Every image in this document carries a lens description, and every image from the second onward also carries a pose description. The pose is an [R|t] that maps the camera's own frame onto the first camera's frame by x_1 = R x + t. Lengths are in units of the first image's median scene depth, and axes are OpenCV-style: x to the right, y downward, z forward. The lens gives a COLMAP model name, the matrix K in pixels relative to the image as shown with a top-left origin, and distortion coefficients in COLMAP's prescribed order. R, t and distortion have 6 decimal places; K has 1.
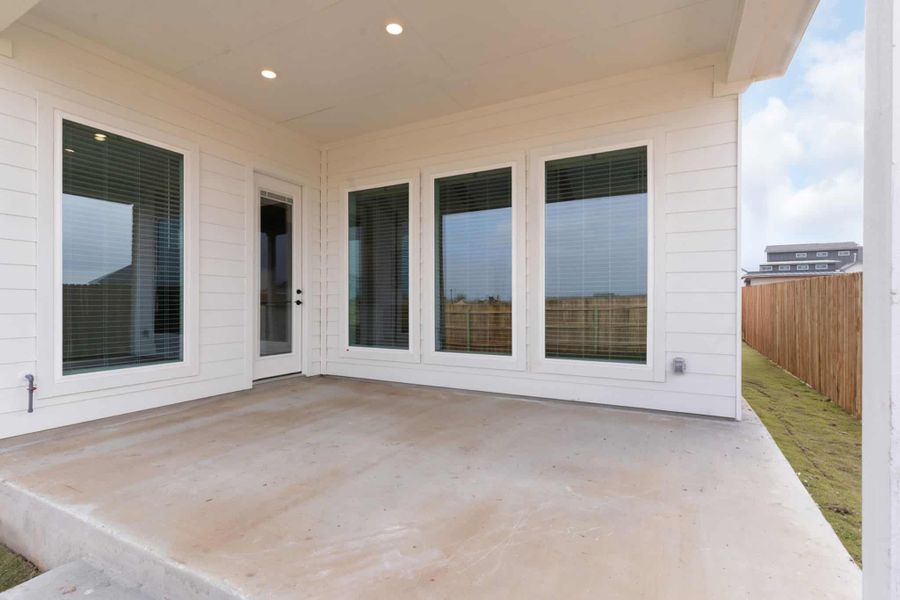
lens RADIAL K [[422.2, 0, 450.9], [0, 422.2, 299.7], [0, 0, 1]] dist [0.001536, -0.000027]
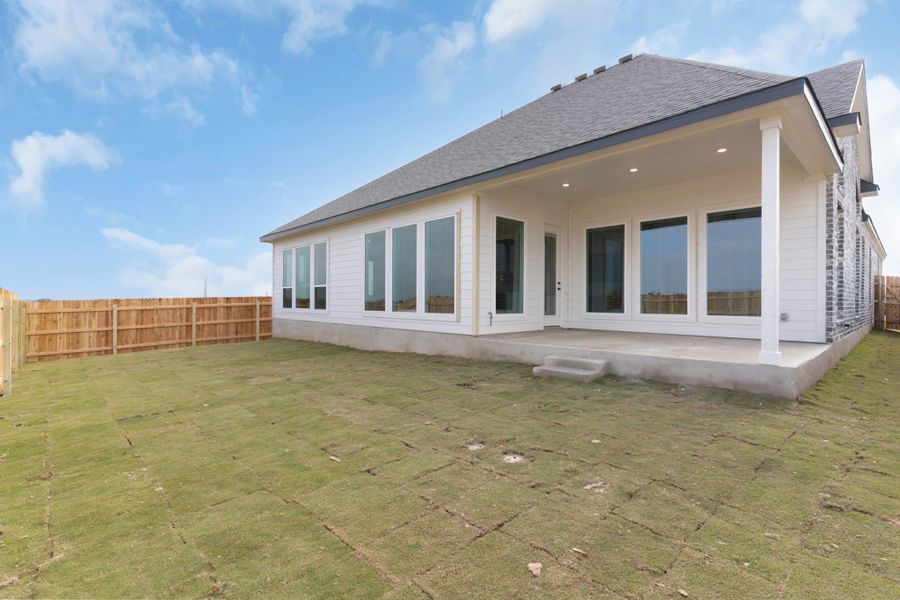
lens RADIAL K [[422.2, 0, 447.9], [0, 422.2, 300.0], [0, 0, 1]] dist [0.001536, -0.000027]
pose [[0.942069, 0.003007, -0.335405, -0.209388], [-0.002146, 0.999993, 0.002936, 0.056595], [0.335411, -0.002046, 0.942070, -1.036121]]
